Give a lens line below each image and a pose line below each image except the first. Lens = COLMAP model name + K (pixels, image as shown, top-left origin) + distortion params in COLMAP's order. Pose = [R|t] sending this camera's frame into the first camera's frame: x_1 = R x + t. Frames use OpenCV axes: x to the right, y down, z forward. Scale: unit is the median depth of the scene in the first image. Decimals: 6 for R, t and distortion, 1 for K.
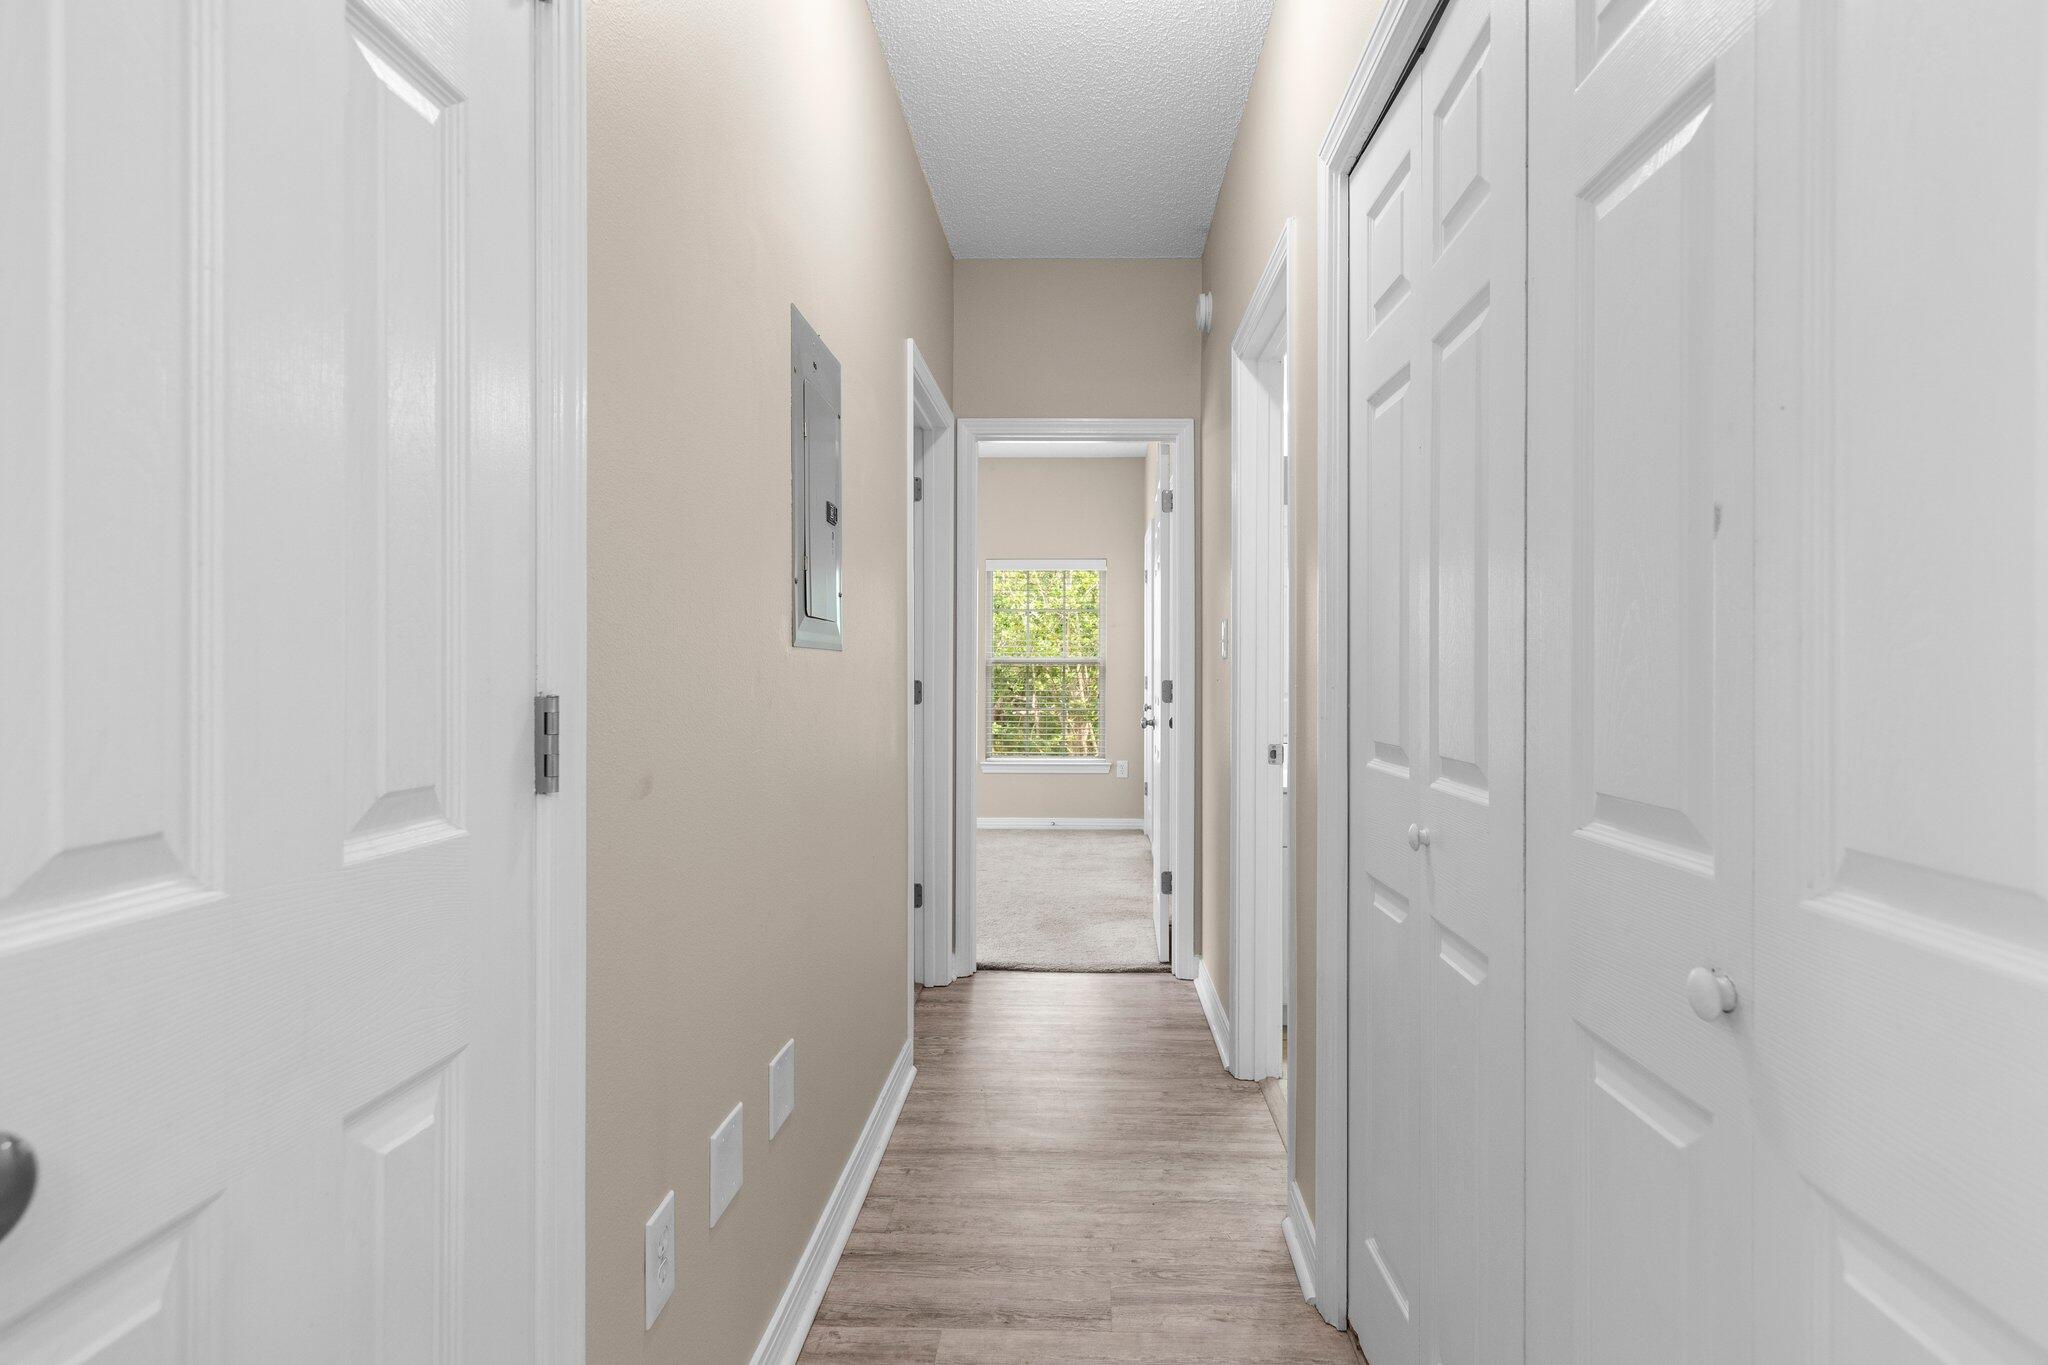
lens RADIAL K [[1071.8, 0, 1018.8], [0, 1071.8, 669.1], [0, 0, 1]] dist [0.003154, 0.001625]
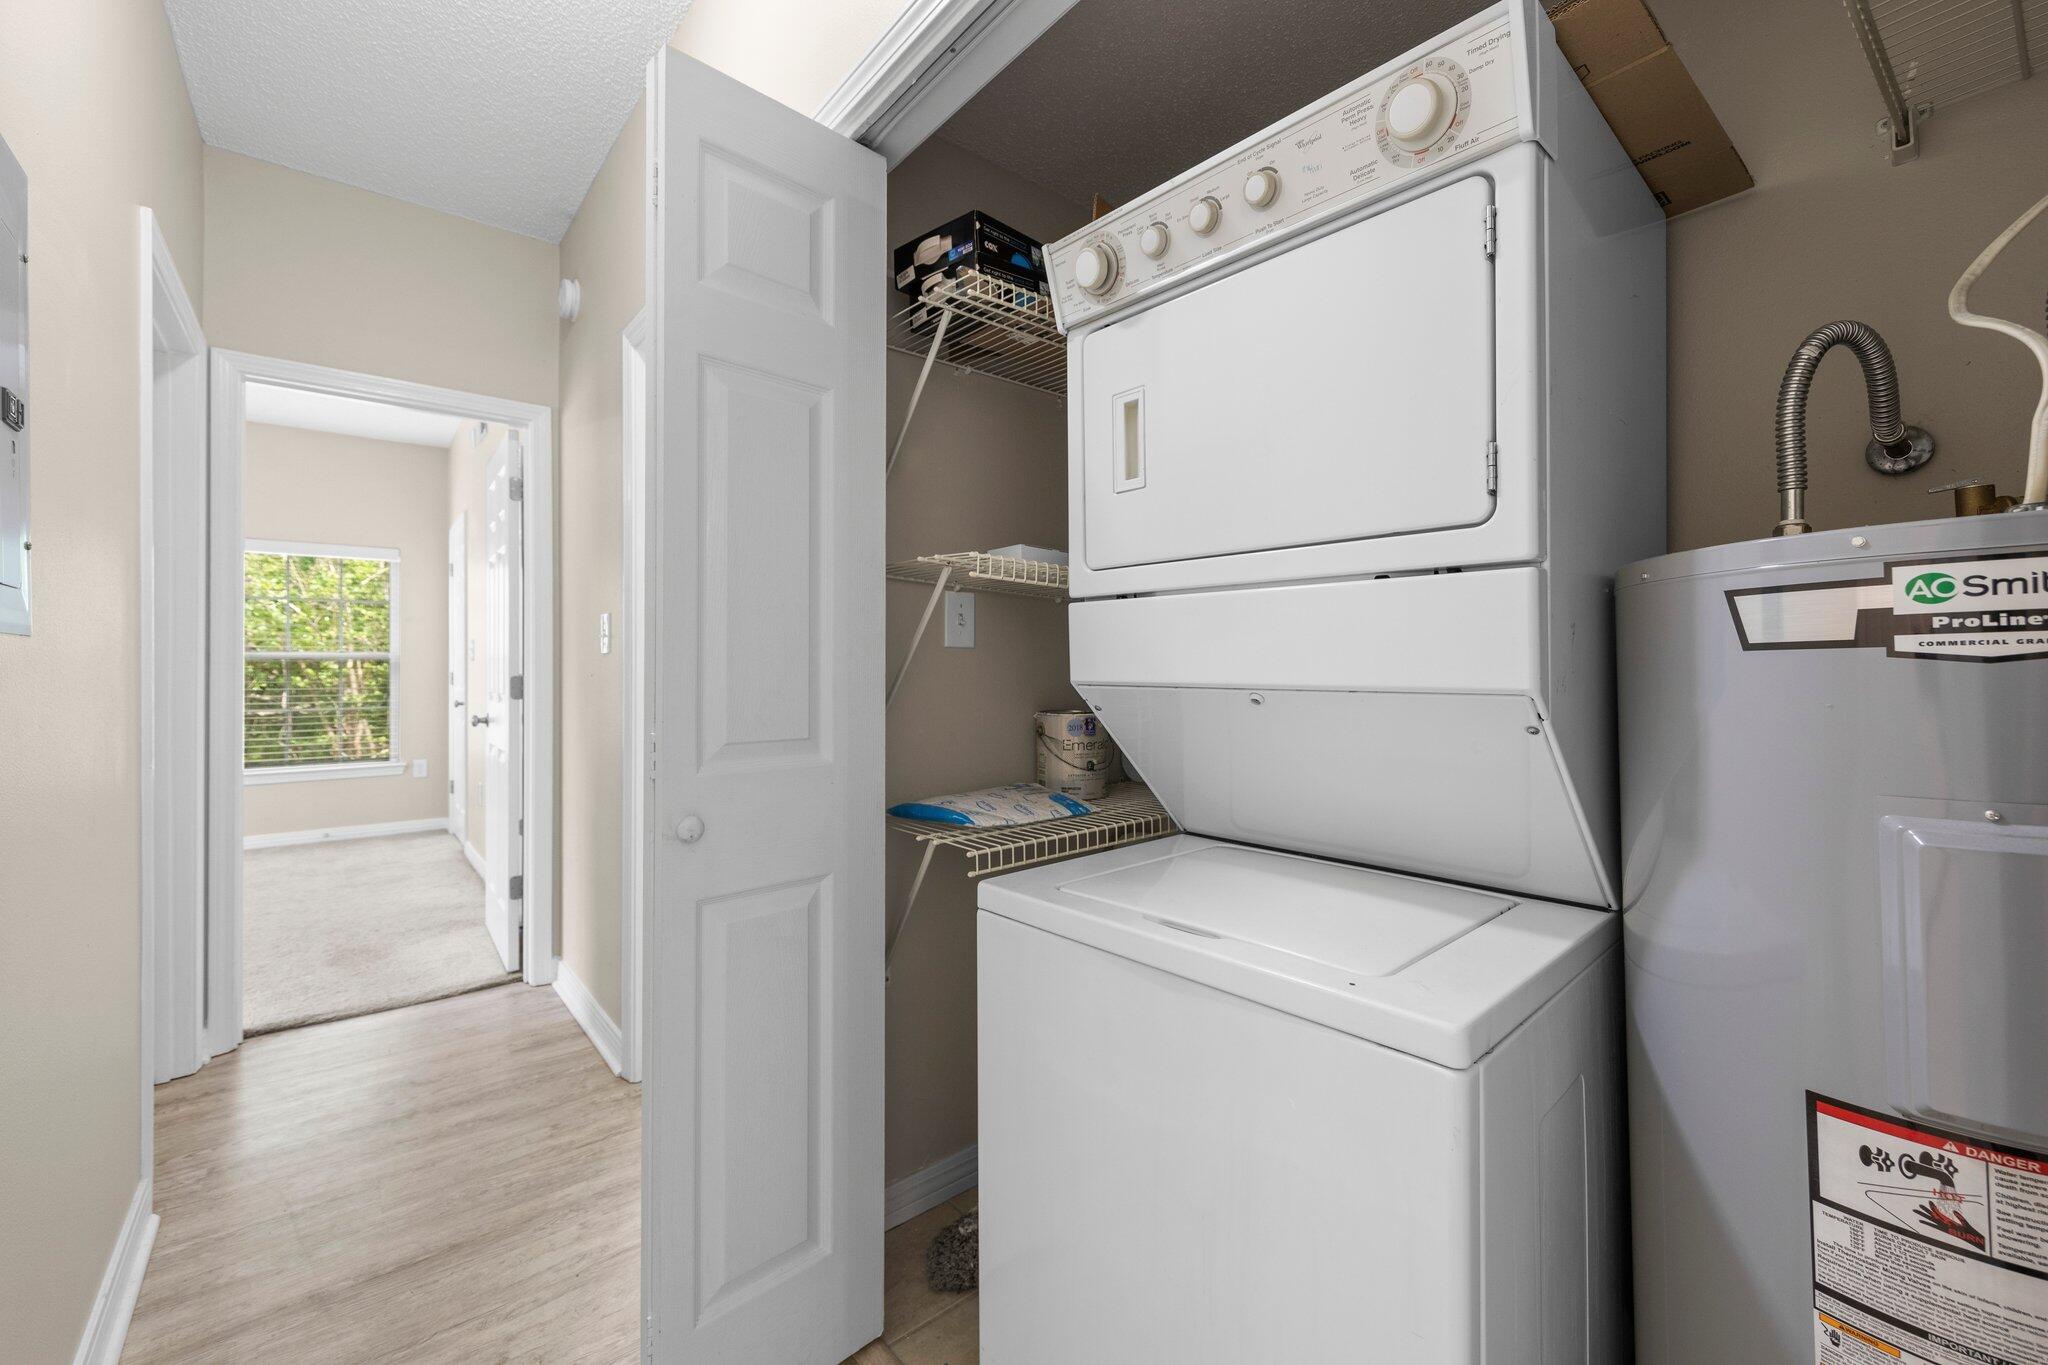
lens RADIAL K [[845.3, 0, 1027.6], [0, 845.3, 661.4], [0, 0, 1]] dist [0.001776, -0.000643]
pose [[0.731027, 0.000428, 0.682349, -0.043565], [0.001878, 0.999995, -0.002640, 0.000286], [-0.682346, 0.003211, 0.731022, 0.138063]]
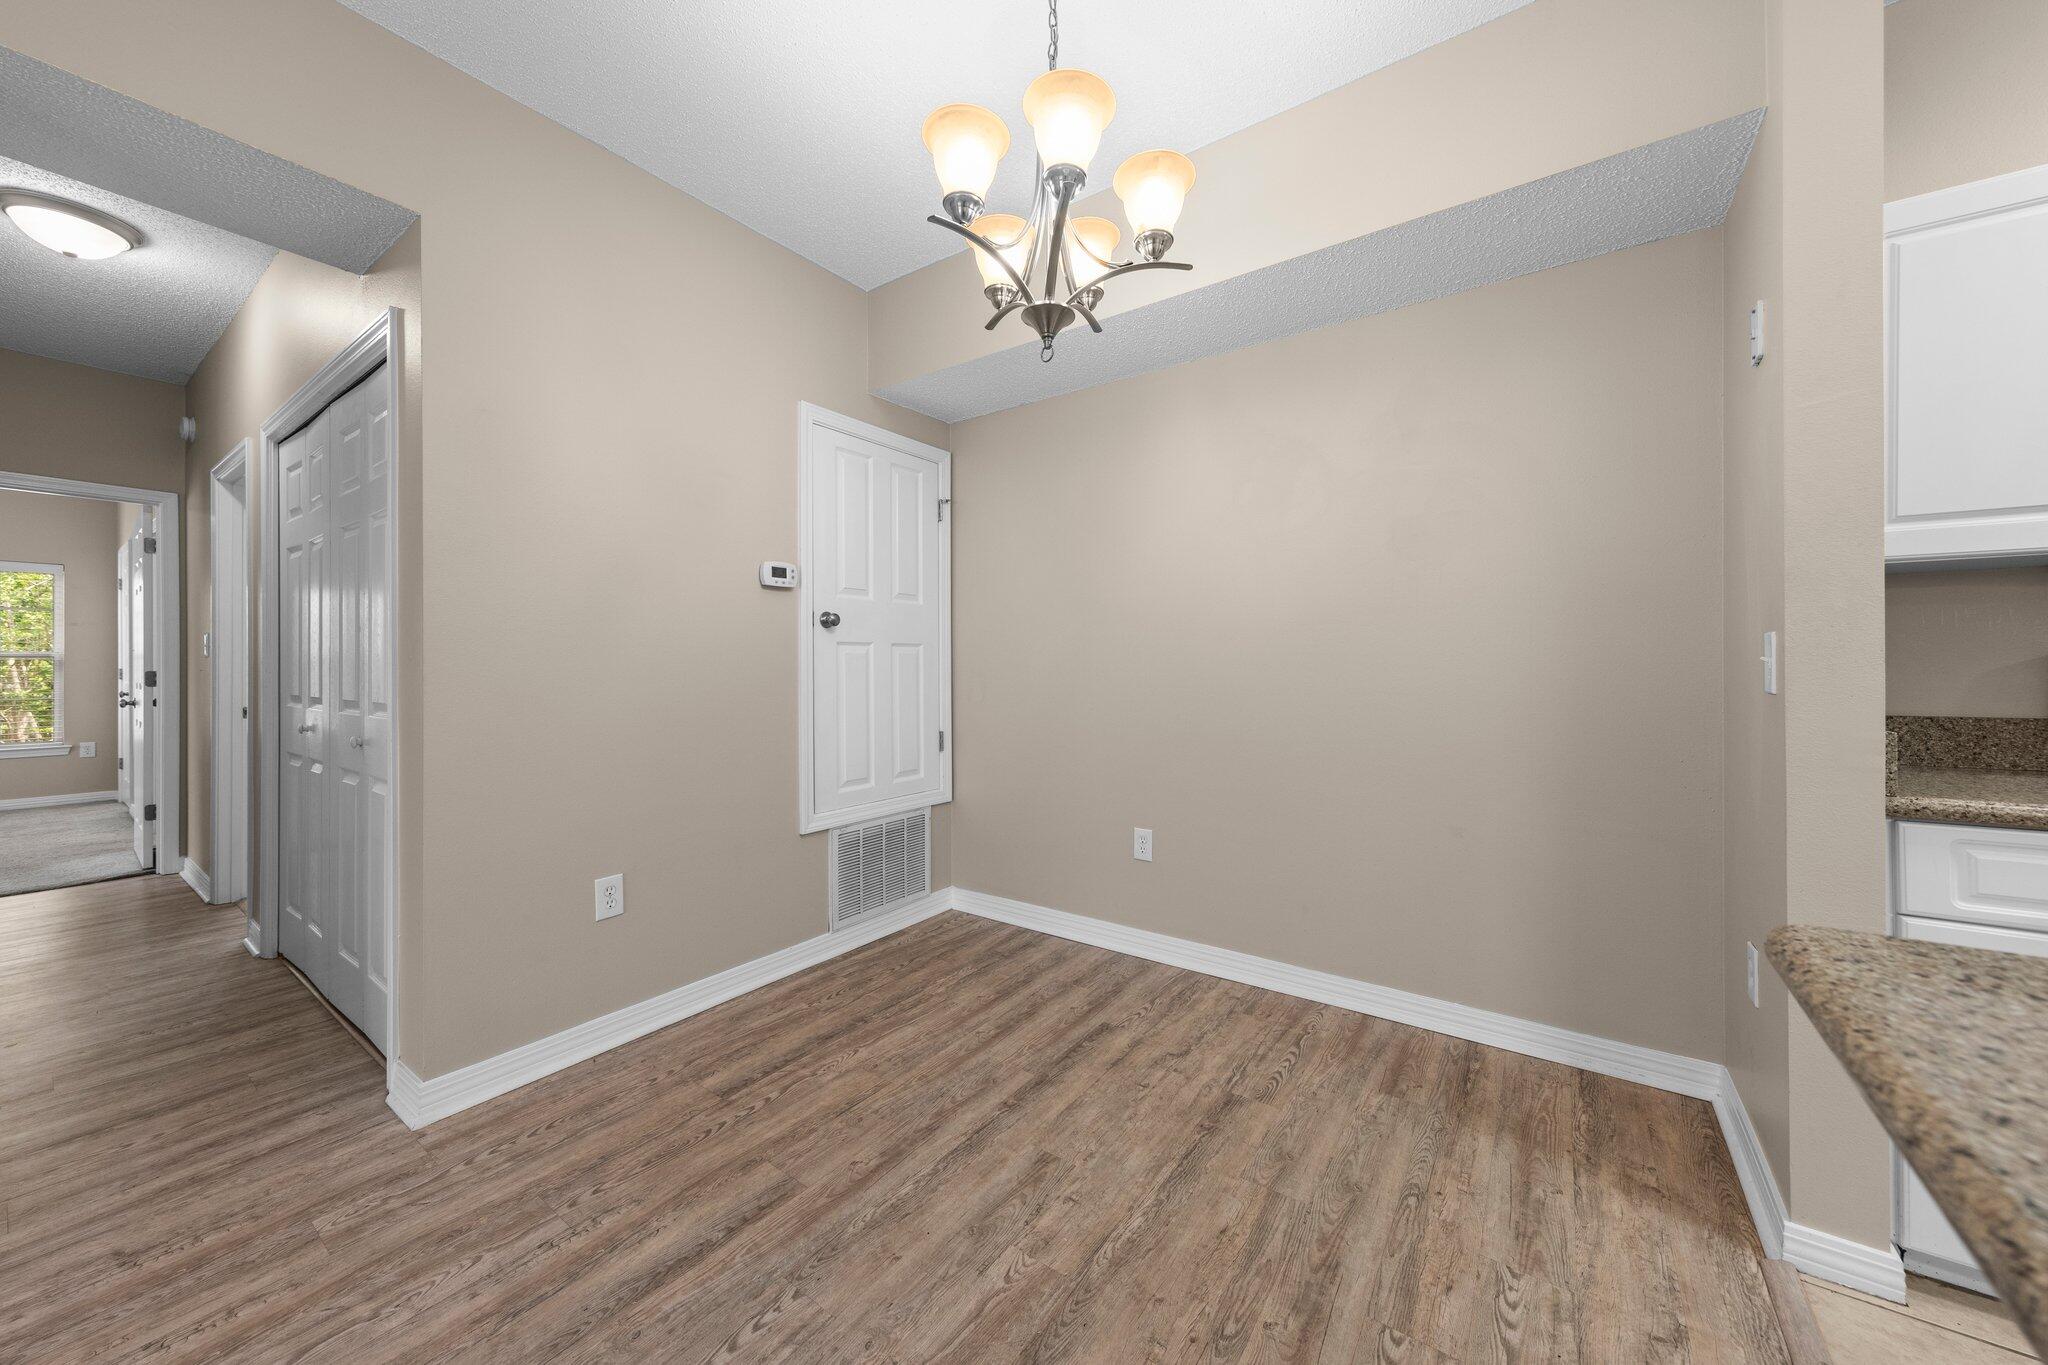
lens RADIAL K [[735.1, 0, 1027.8], [0, 735.1, 663.8], [0, 0, 1]] dist [0.004540, -0.000380]
pose [[0.530317, -0.002678, 0.847795, -0.077152], [-0.000197, 0.999995, 0.003283, -0.002928], [-0.847800, -0.001908, 0.530313, -0.516611]]
